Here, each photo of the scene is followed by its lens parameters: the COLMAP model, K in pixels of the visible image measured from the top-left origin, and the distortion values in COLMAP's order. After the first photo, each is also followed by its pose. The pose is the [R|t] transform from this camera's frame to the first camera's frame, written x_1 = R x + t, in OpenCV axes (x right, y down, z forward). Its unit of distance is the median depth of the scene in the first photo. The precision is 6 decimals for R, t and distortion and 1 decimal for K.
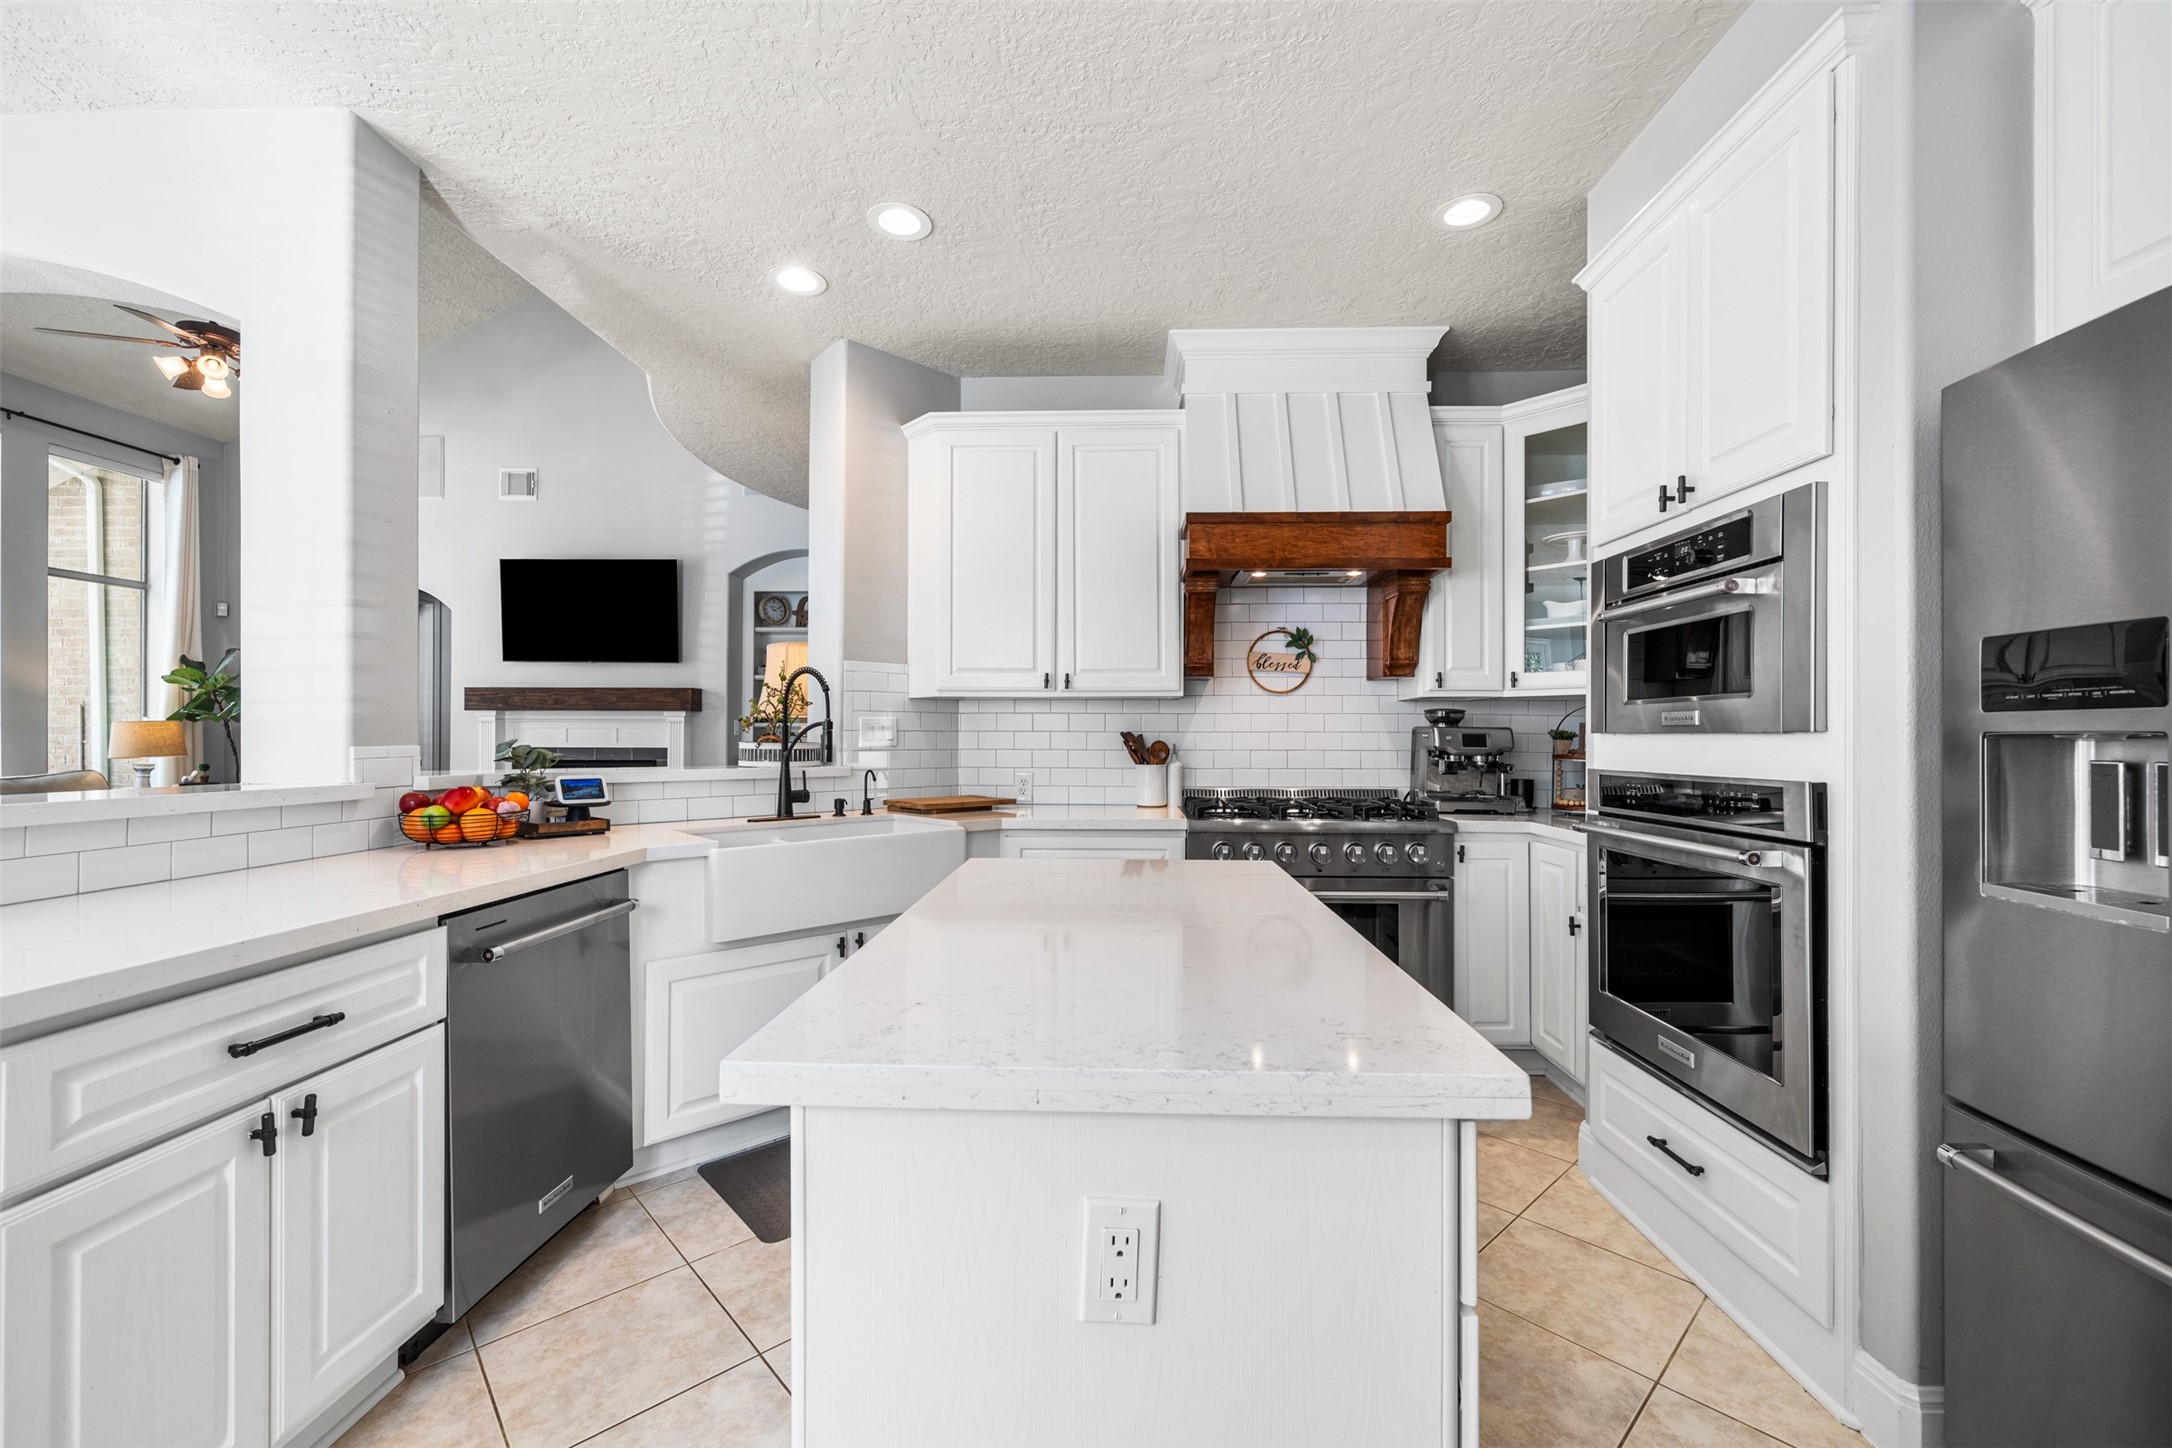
lens RADIAL K [[904.4, 0, 1086.0], [0, 904.4, 724.0], [0, 0, 1]] dist [-0.001082, -0.000107]
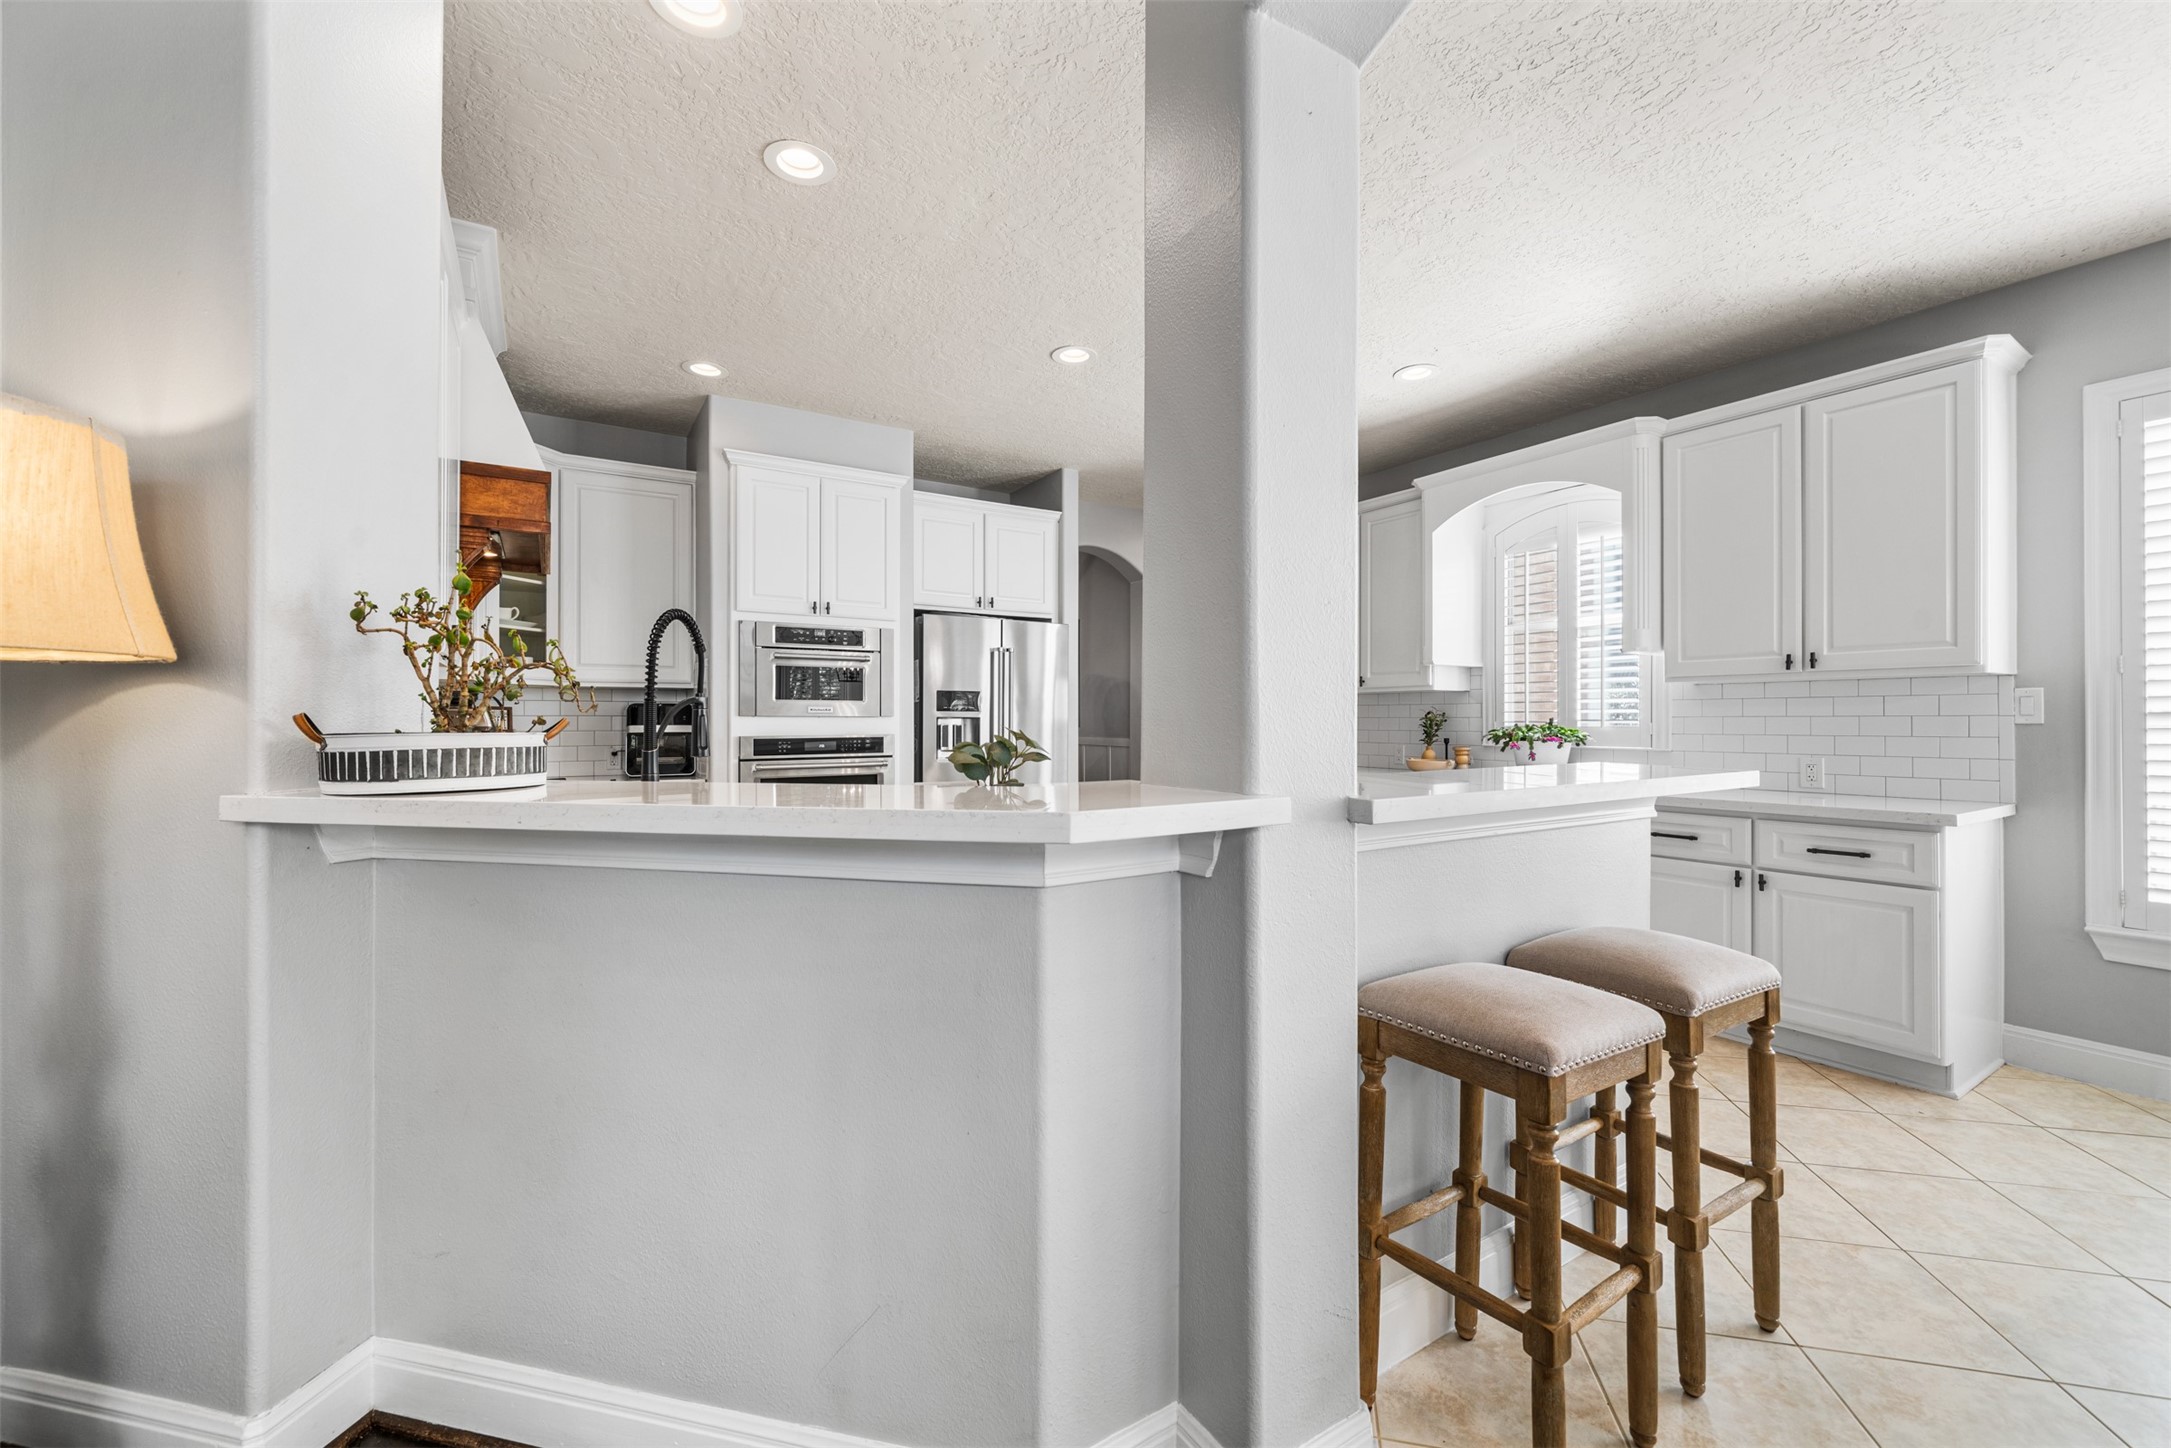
lens RADIAL K [[865.3, 0, 1085.5], [0, 865.3, 724.0], [0, 0, 1]] dist [-0.000294, -0.000022]
pose [[-0.567800, -0.004604, 0.823154, -1.446307], [-0.010748, 0.999941, -0.001821, 0.024092], [-0.823096, -0.009881, -0.567816, 1.661744]]
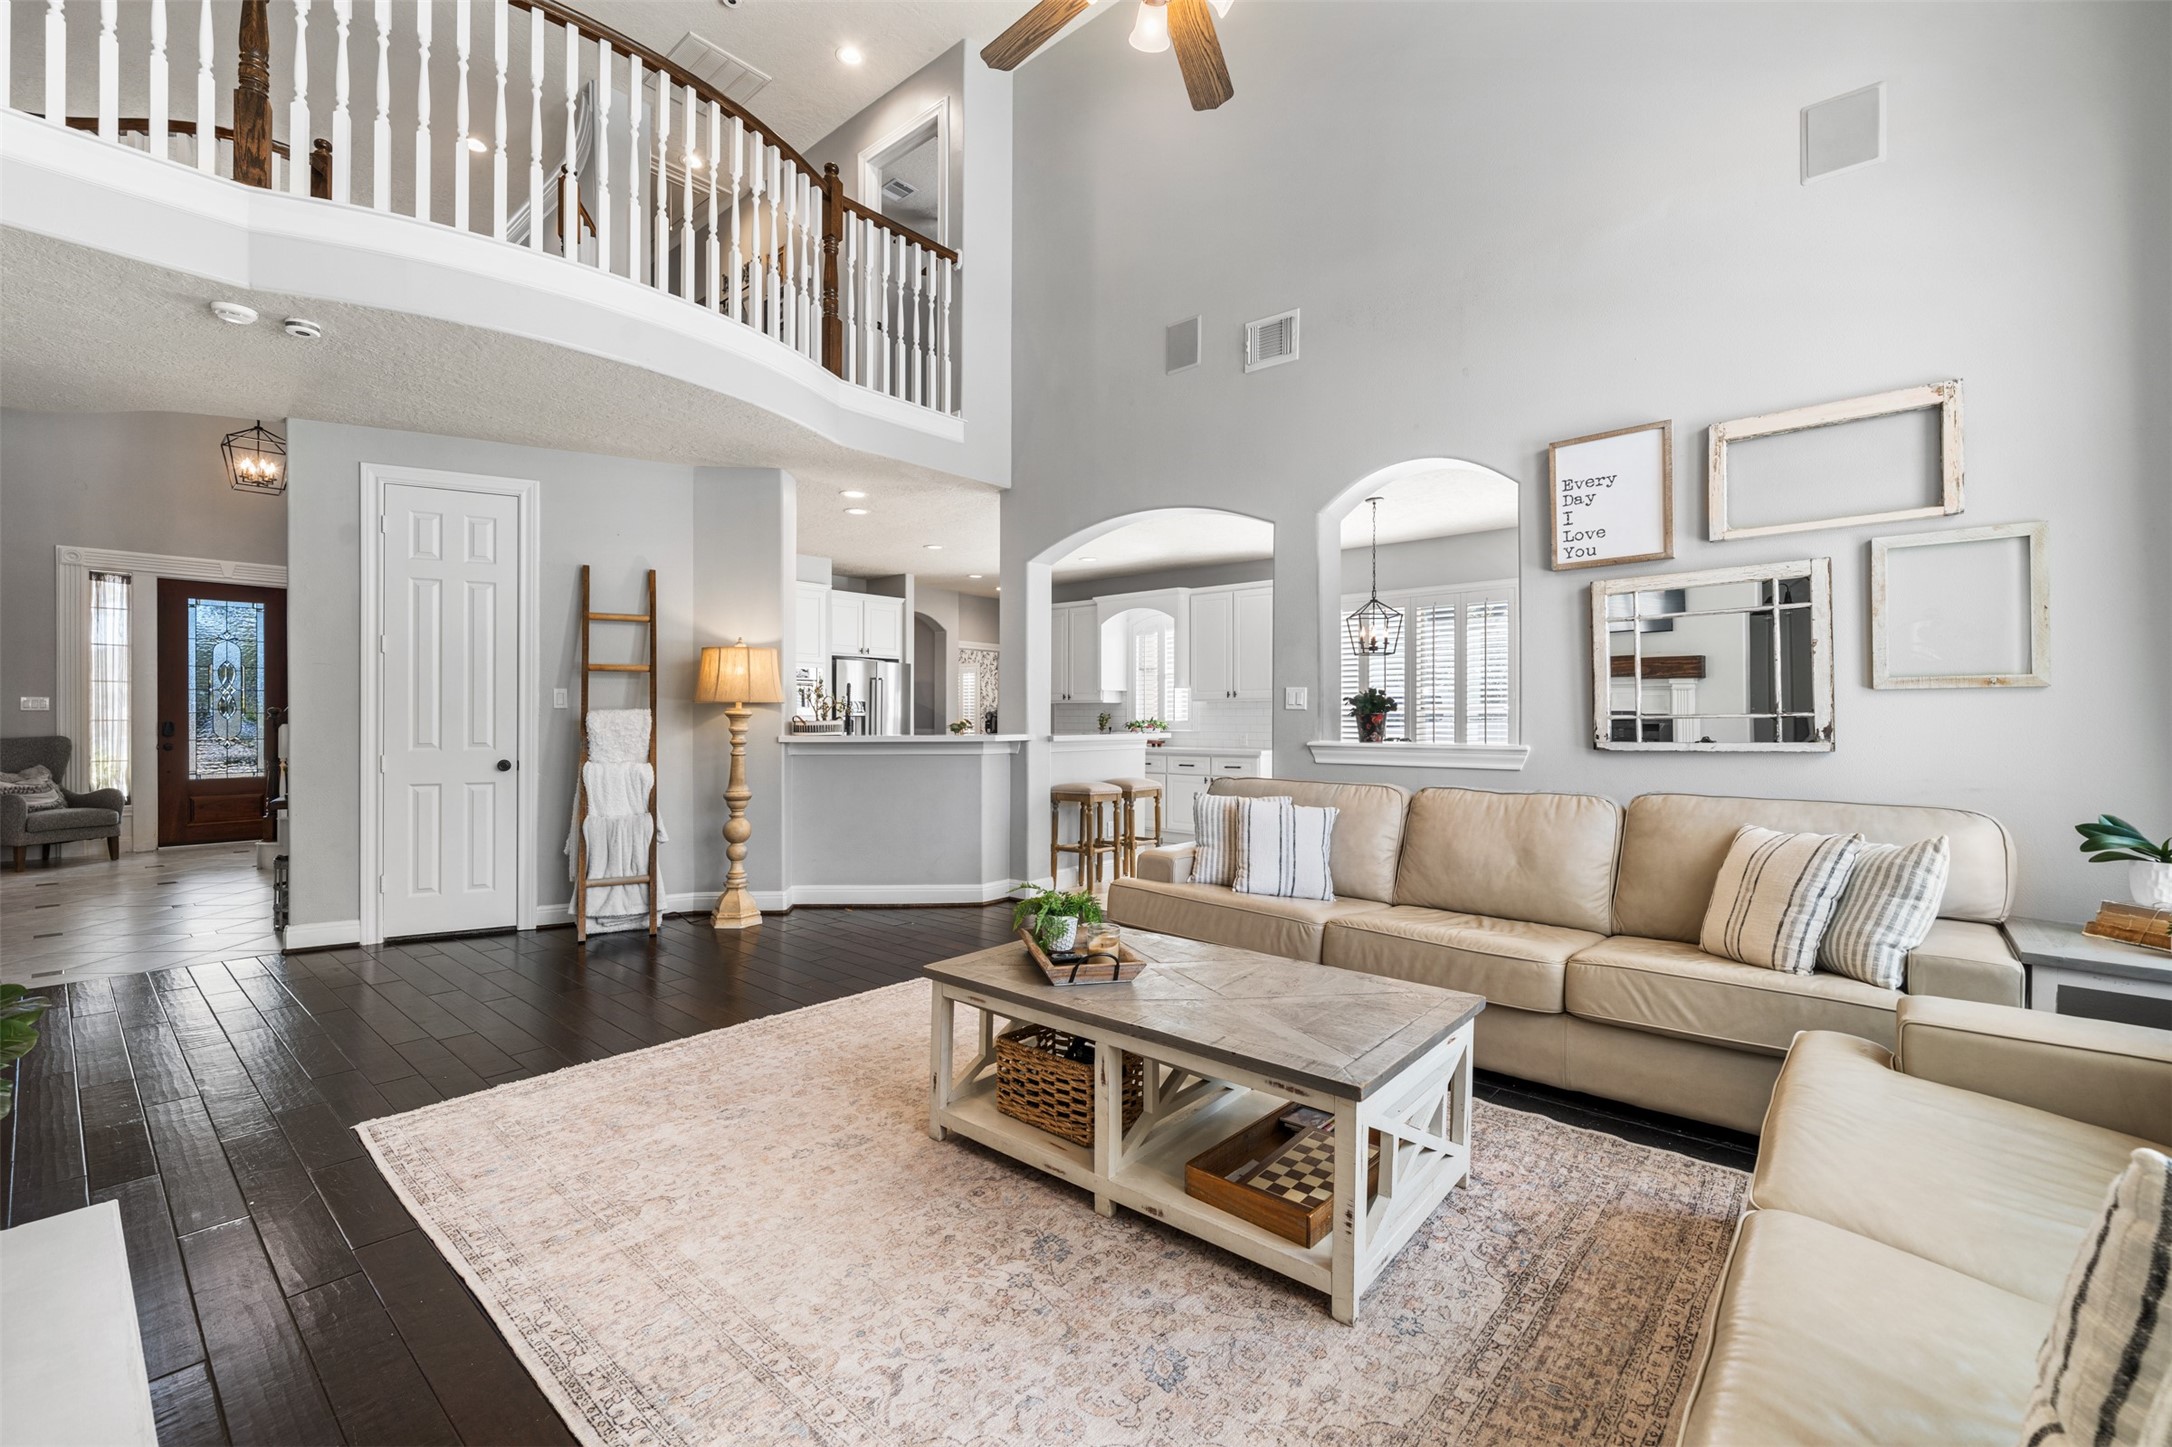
lens RADIAL K [[904.4, 0, 1086.0], [0, 904.4, 723.5], [0, 0, 1]] dist [-0.001082, -0.000107]
pose [[-0.782636, -0.005574, 0.622455, -2.494892], [-0.009807, 0.999946, -0.003376, 0.039626], [-0.622403, -0.008746, -0.782648, 2.842645]]
